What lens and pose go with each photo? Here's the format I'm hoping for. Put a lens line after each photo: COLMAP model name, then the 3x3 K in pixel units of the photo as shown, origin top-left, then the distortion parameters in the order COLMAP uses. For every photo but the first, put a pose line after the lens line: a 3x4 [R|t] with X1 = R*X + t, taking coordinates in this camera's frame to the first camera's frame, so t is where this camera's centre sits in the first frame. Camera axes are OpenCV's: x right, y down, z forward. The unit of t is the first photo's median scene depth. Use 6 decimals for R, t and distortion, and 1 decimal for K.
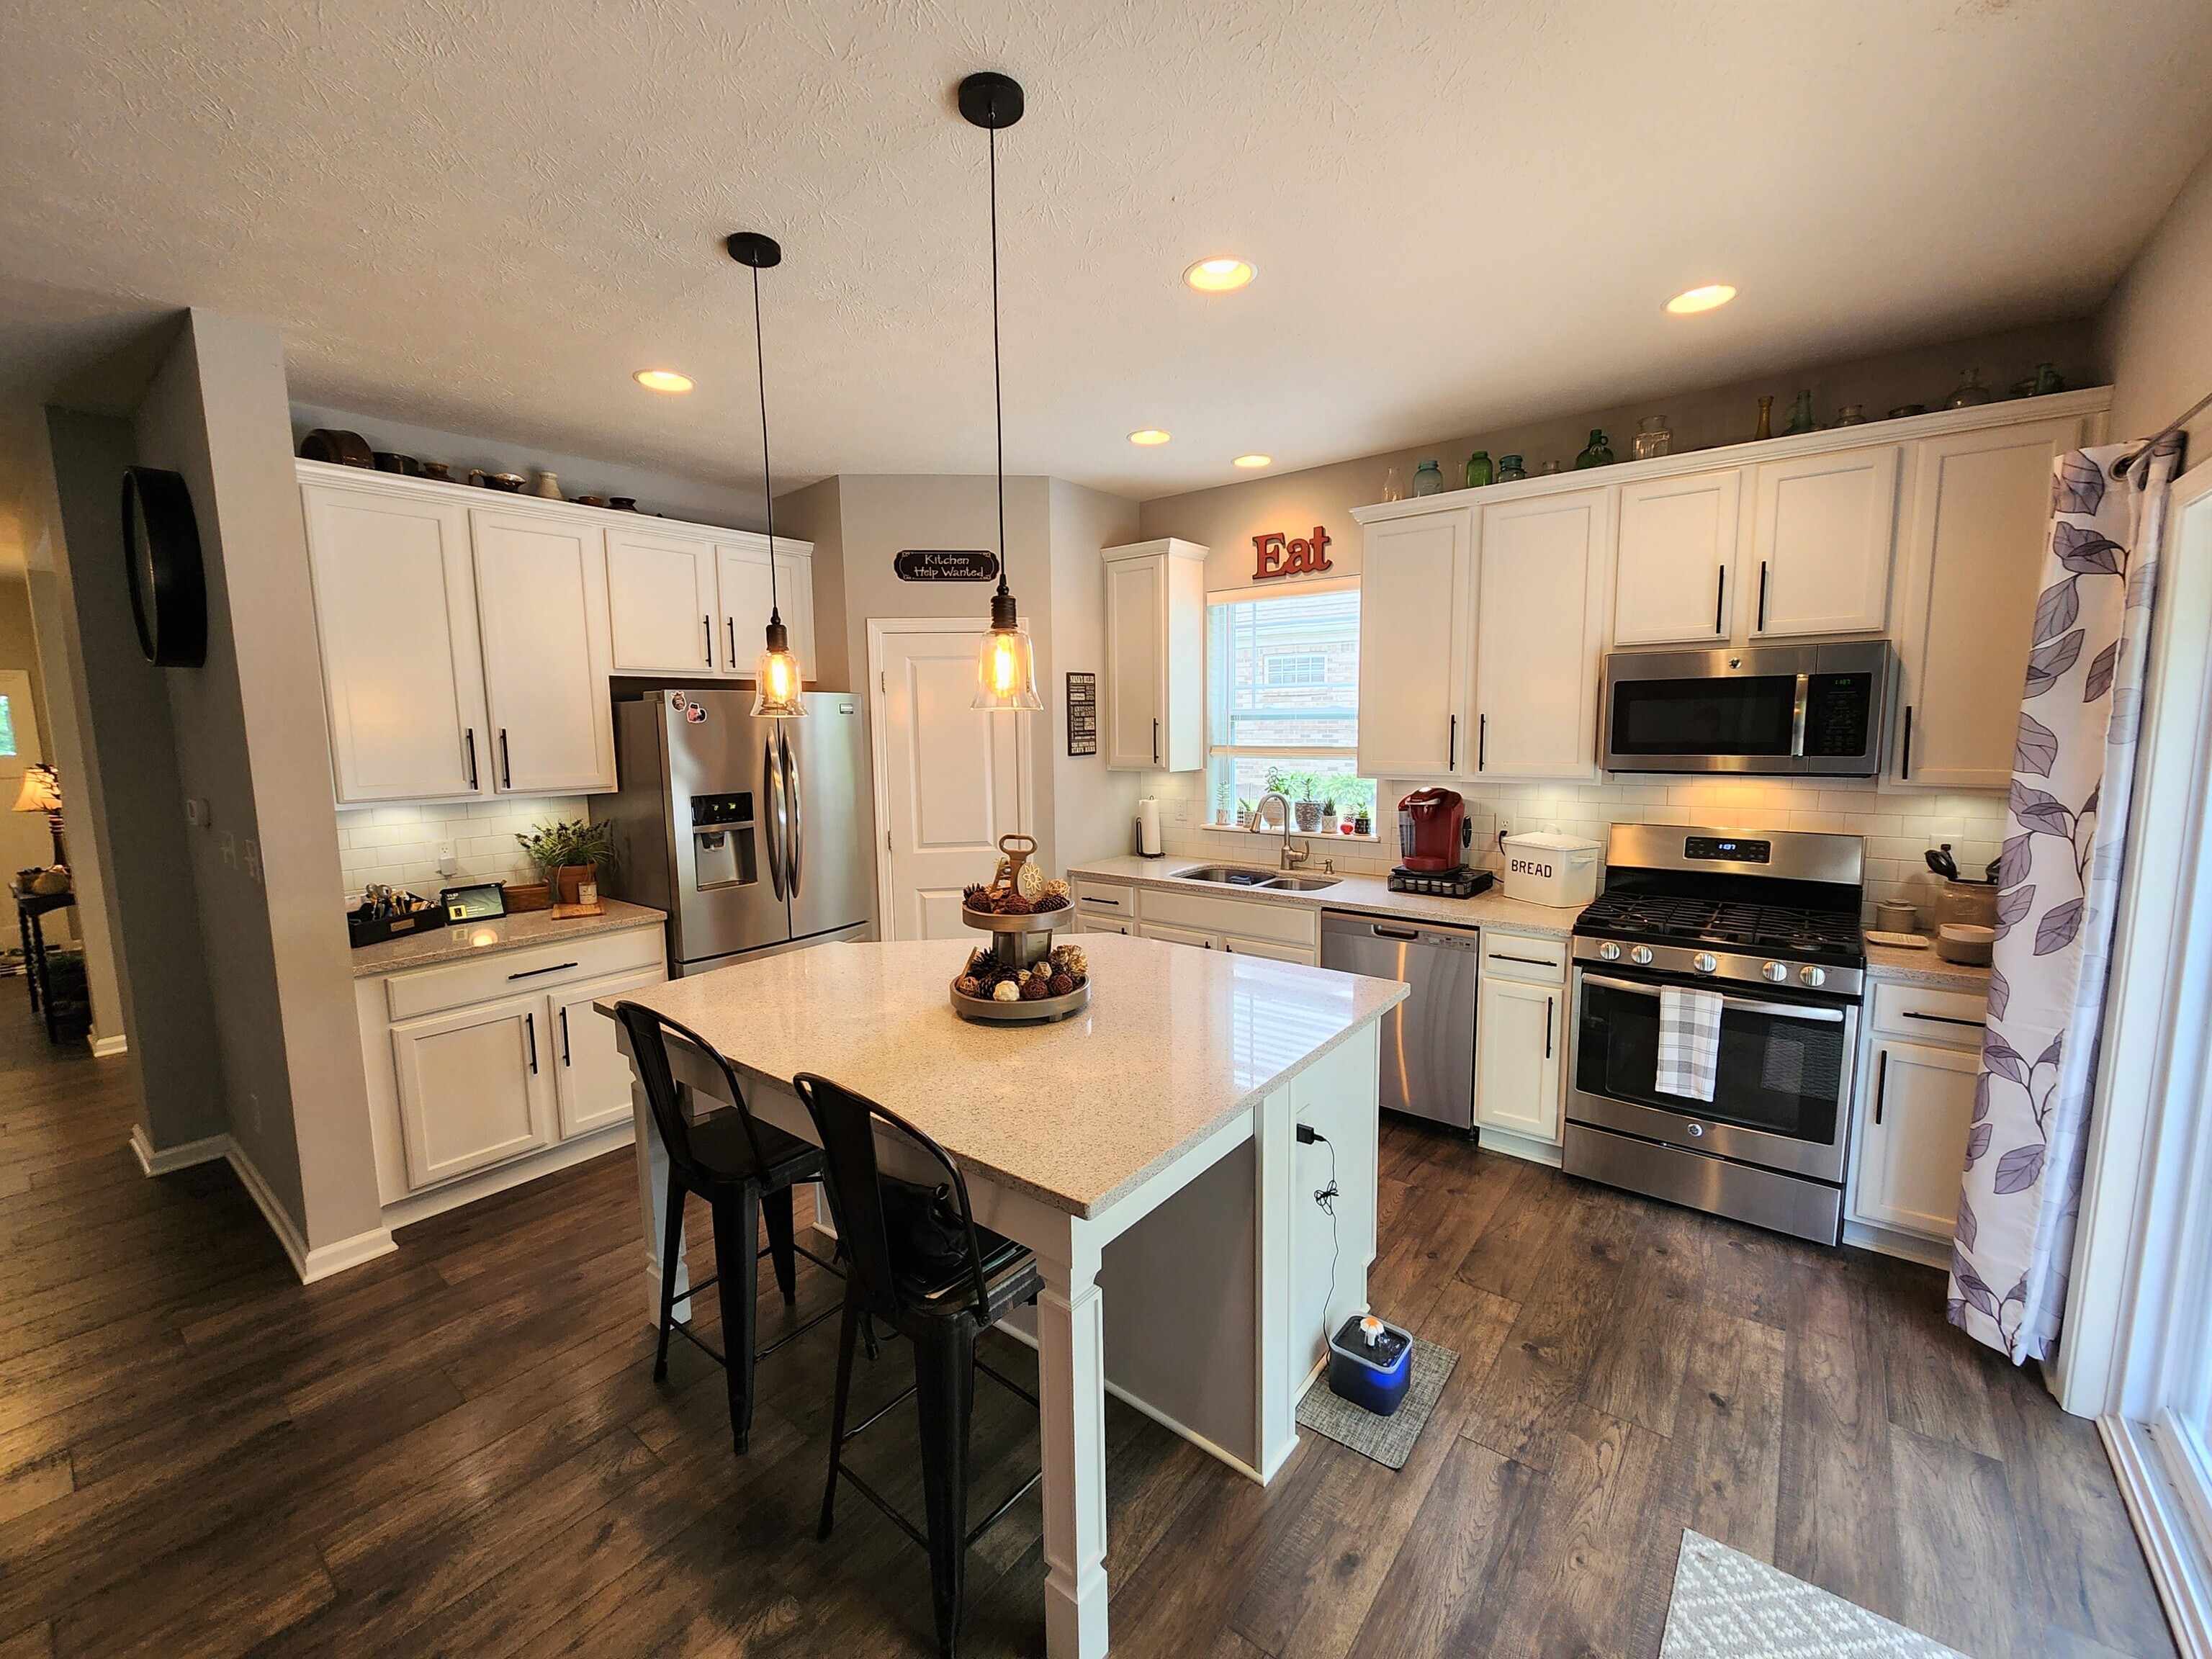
lens RADIAL K [[913.0, 0, 1106.0], [0, 913.0, 829.5], [0, 0, 1]] dist [-0.001615, -0.000012]
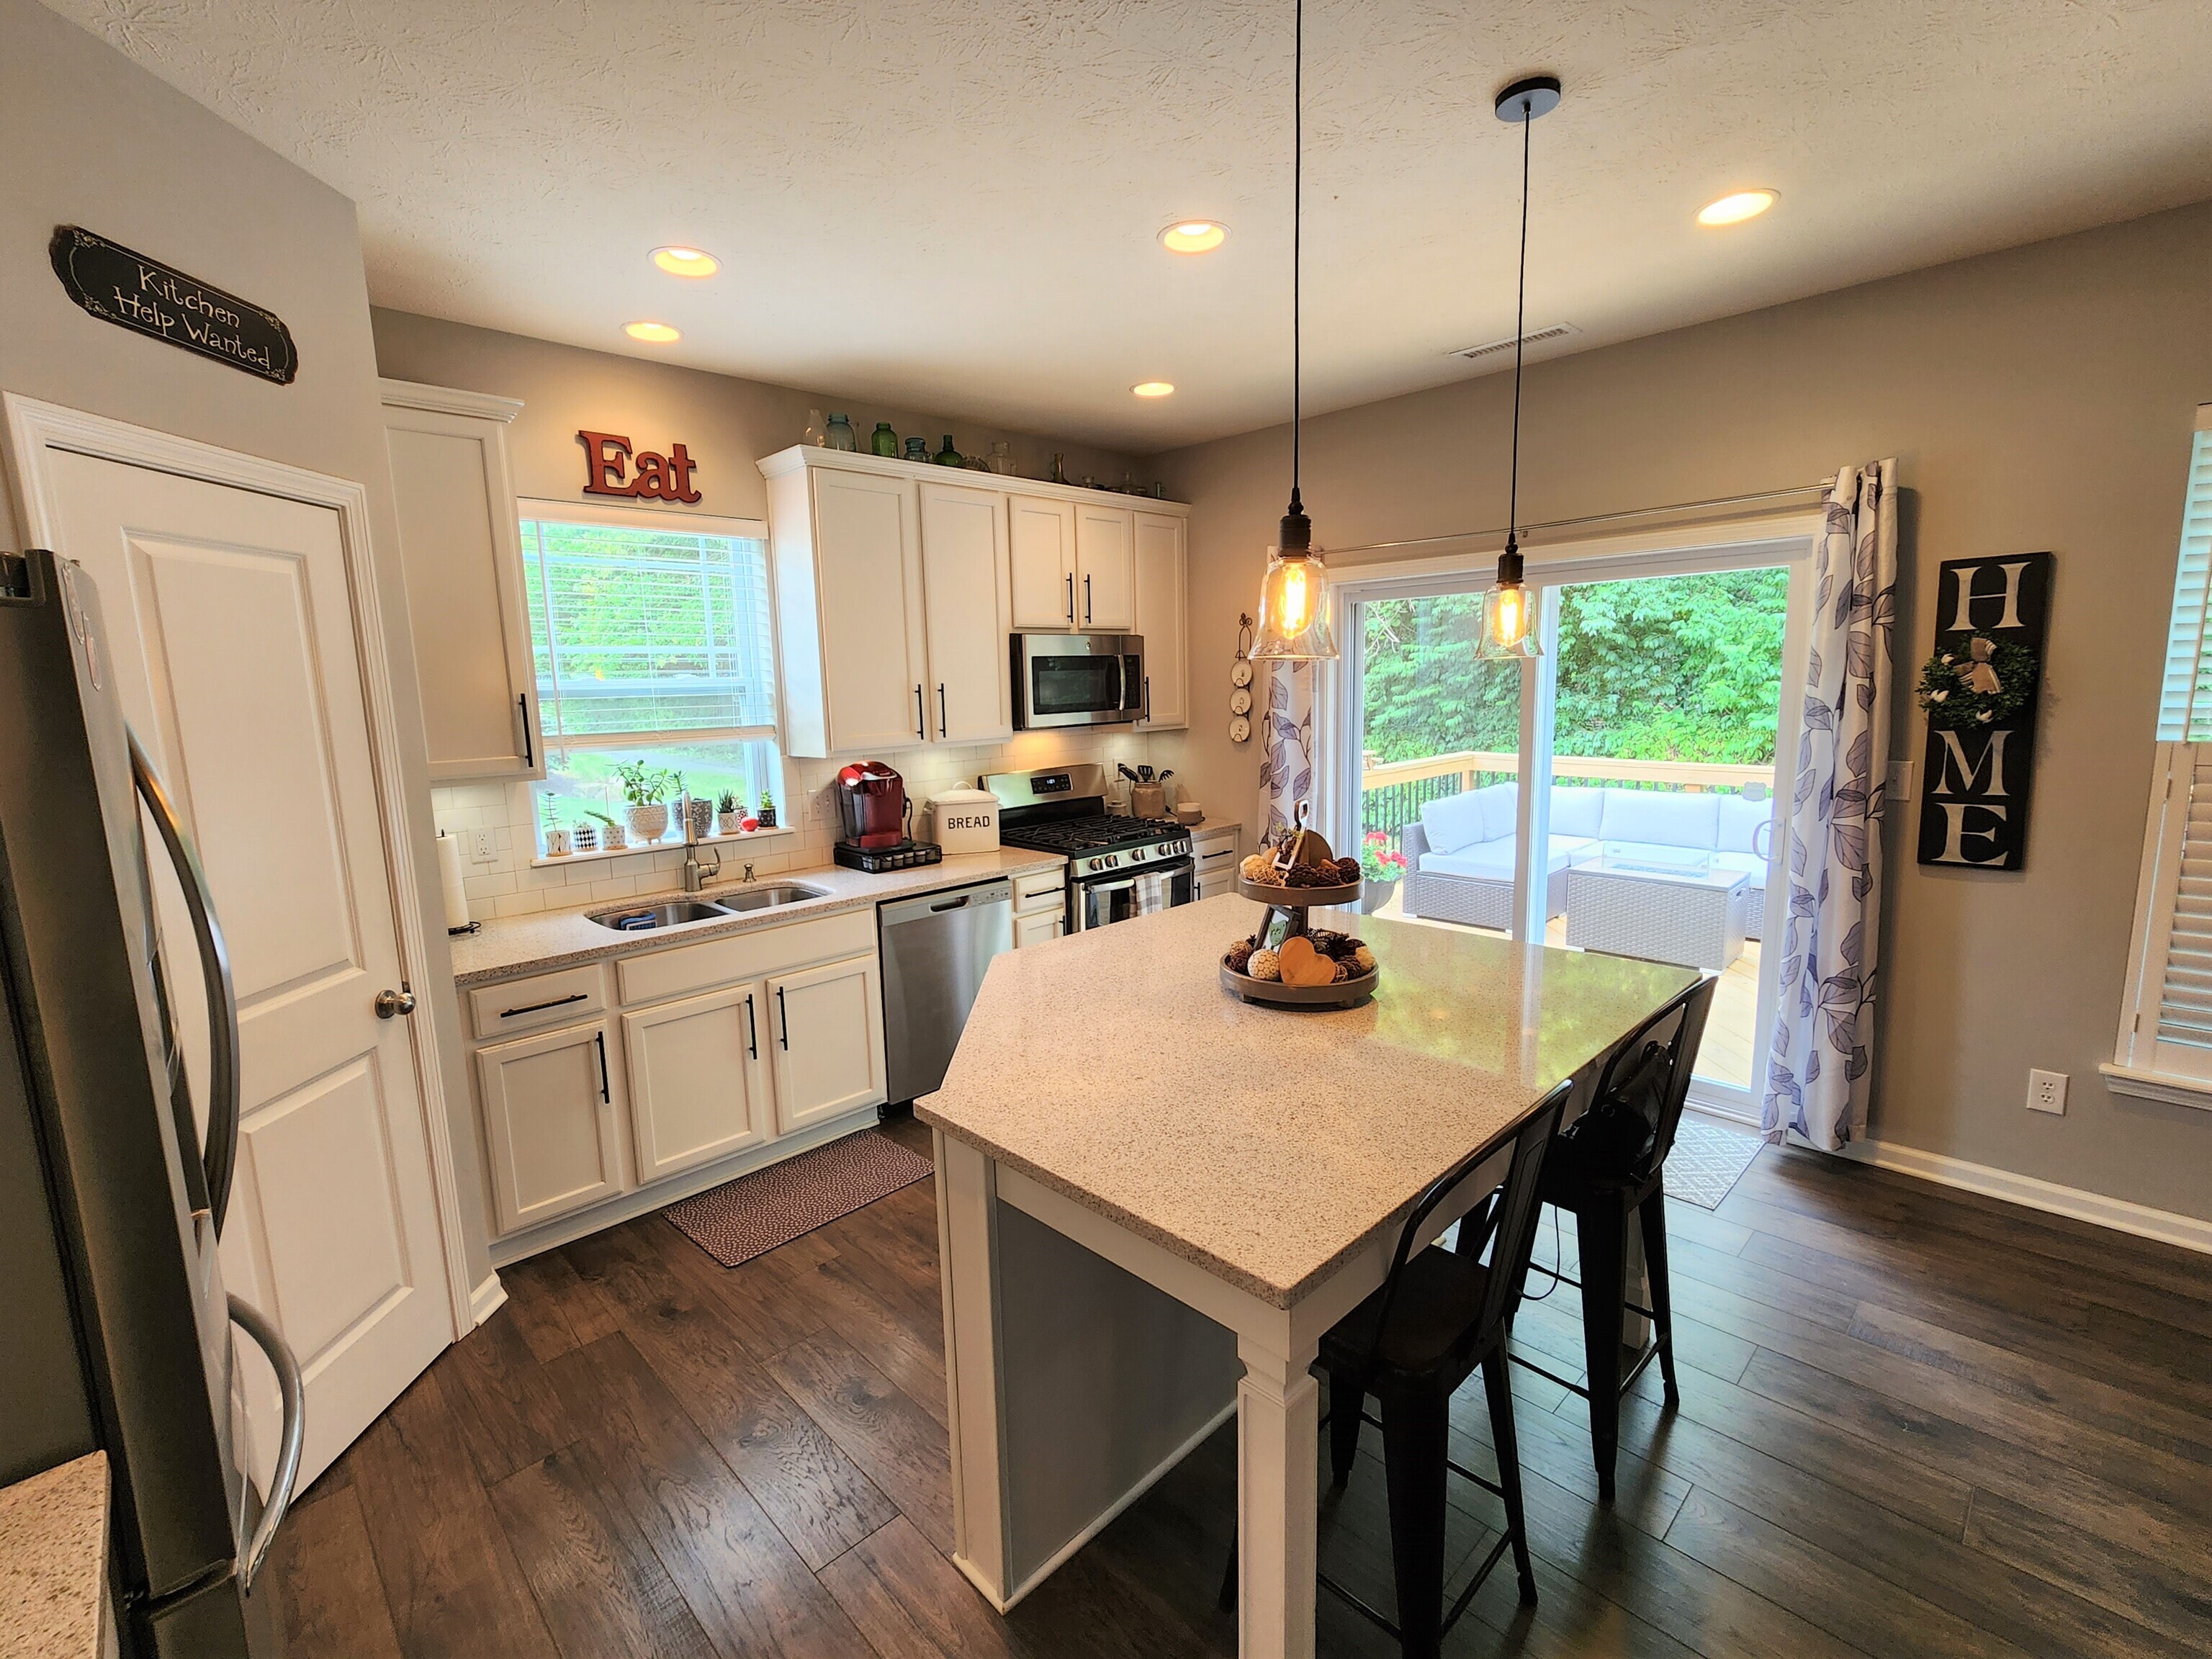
lens RADIAL K [[965.4, 0, 1106.0], [0, 965.4, 829.5], [0, 0, 1]] dist [0.001381, 0.000669]
pose [[0.133280, -0.140077, 0.981129, -0.622223], [0.142359, 0.982401, 0.120920, -0.063417], [-0.980801, 0.123557, 0.150876, 0.612515]]
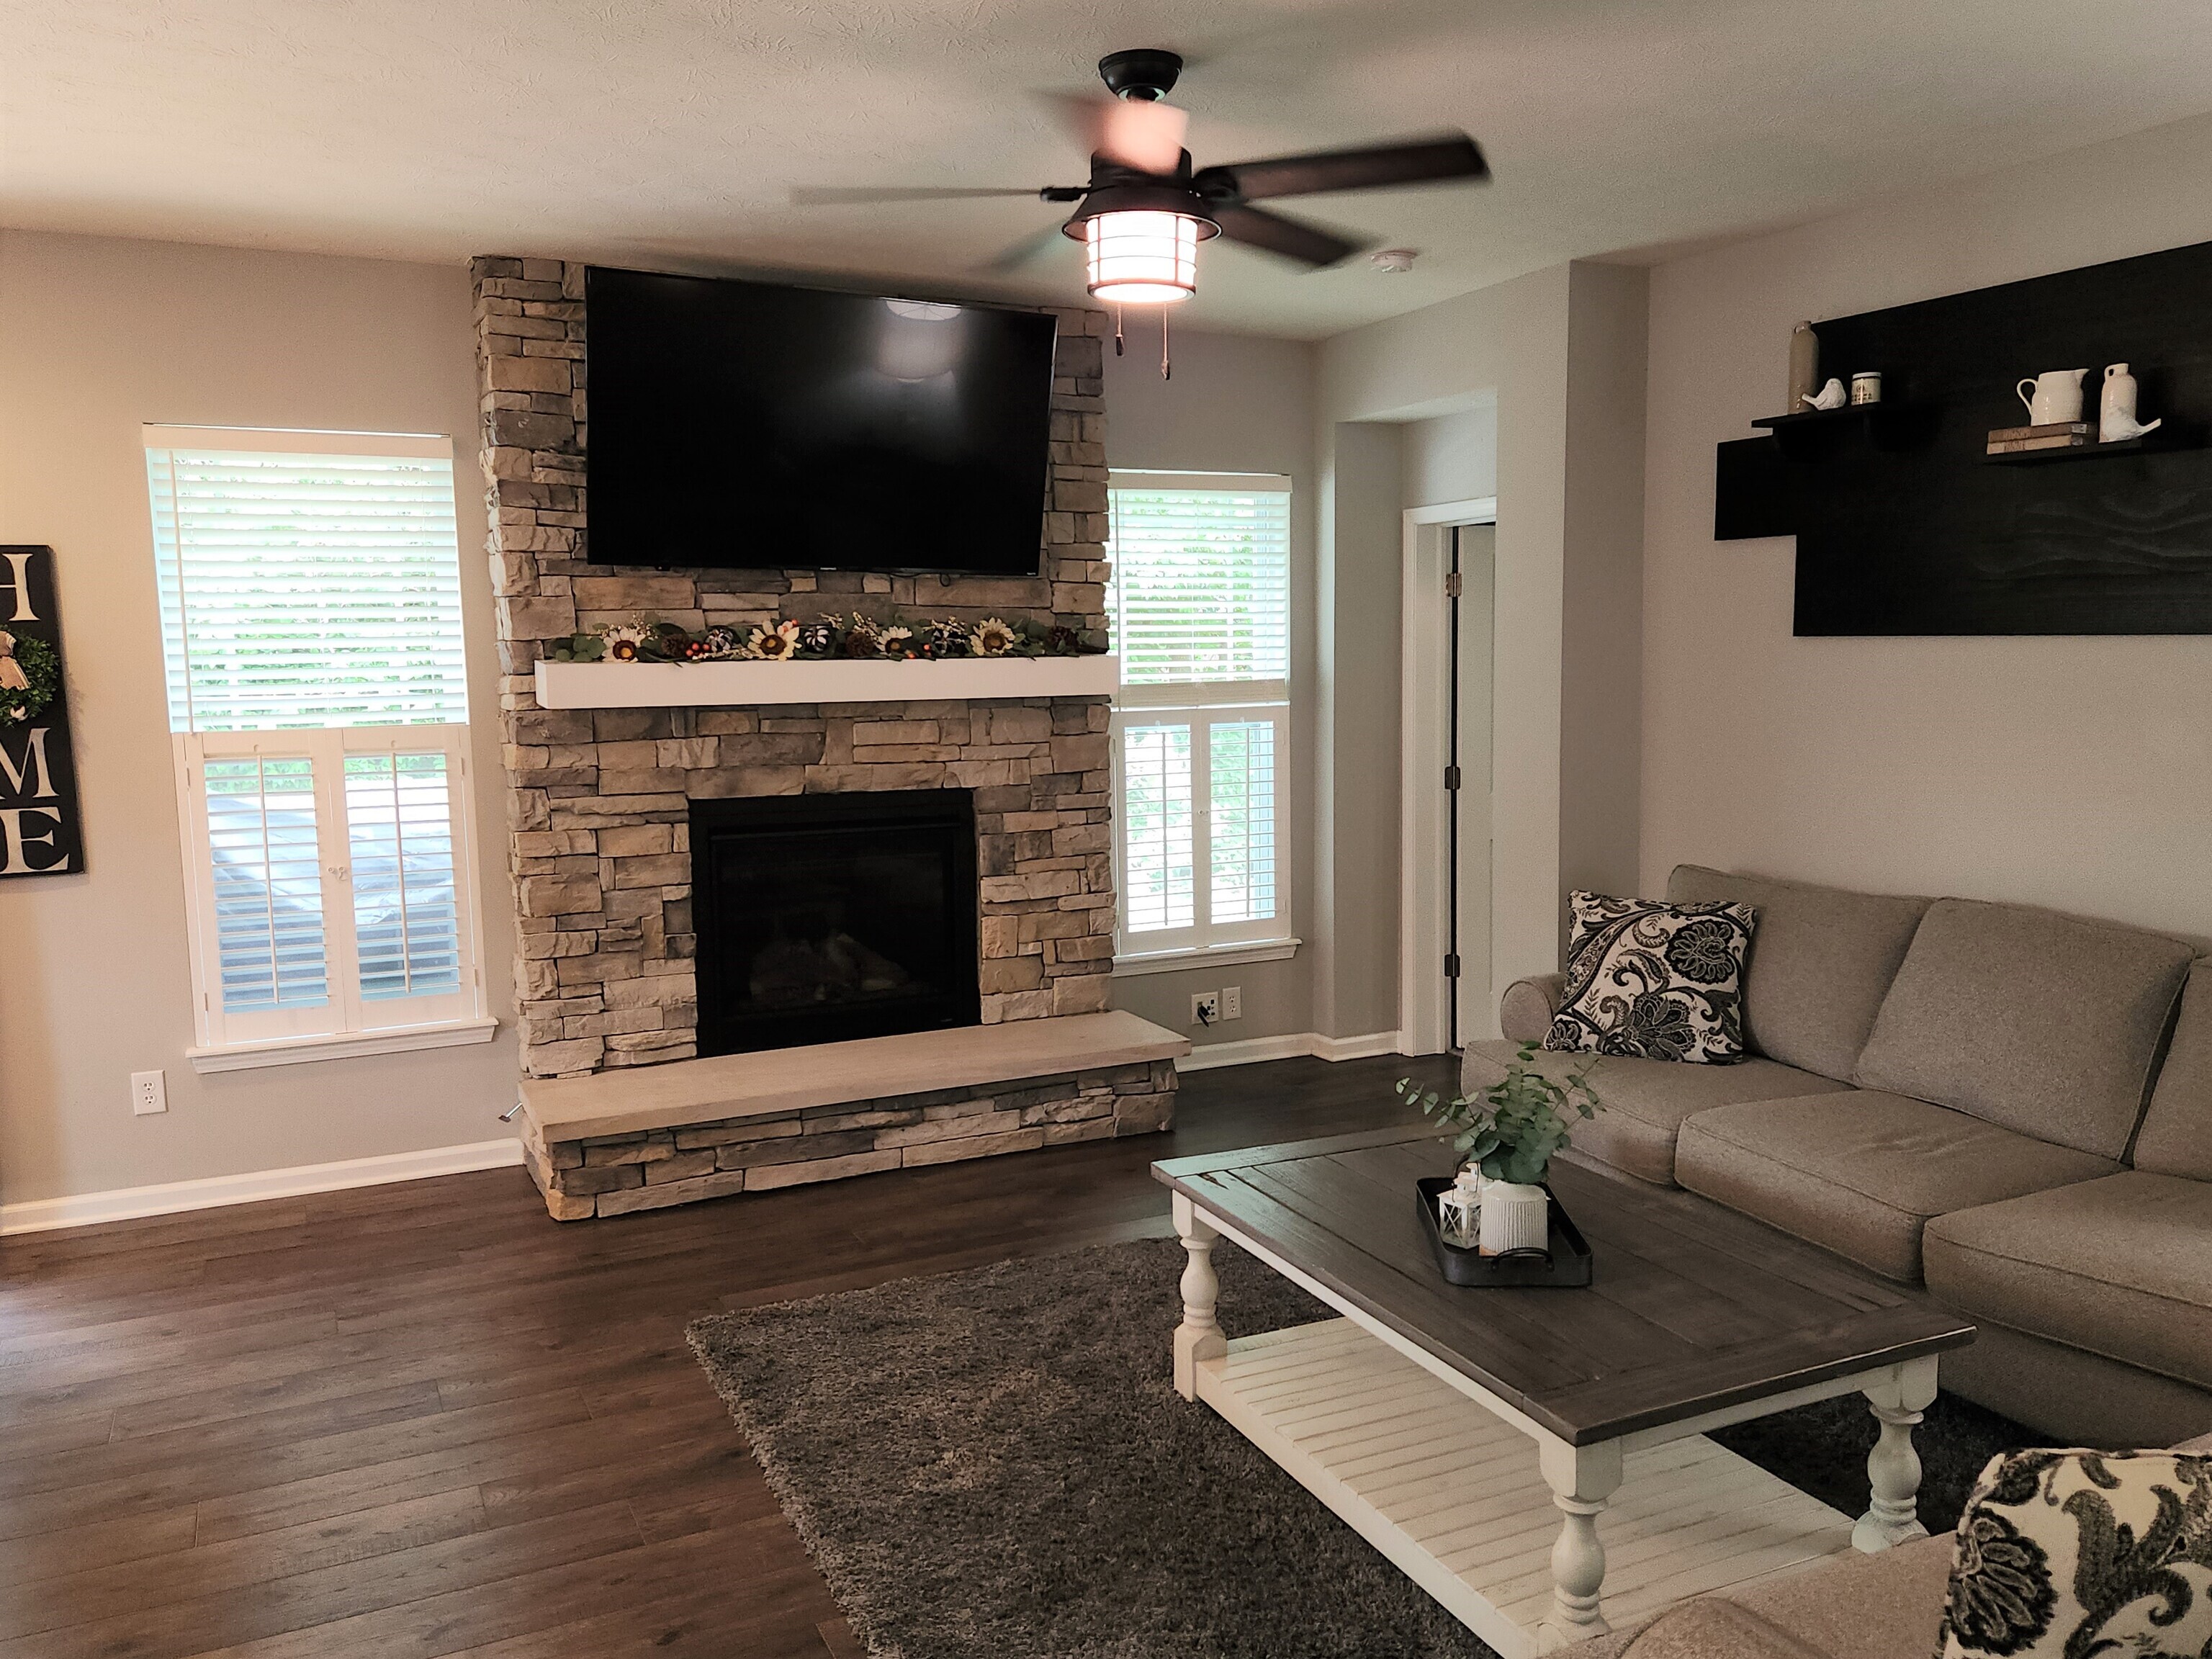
lens RADIAL K [[1648.3, 0, 1106.0], [0, 1648.3, 829.5], [0, 0, 1]] dist [0.120097, -0.122069]
pose [[-0.908775, -0.019324, 0.416838, -0.944733], [0.077460, 0.973754, 0.214017, -0.079033], [-0.410033, 0.226782, -0.883427, 0.790968]]
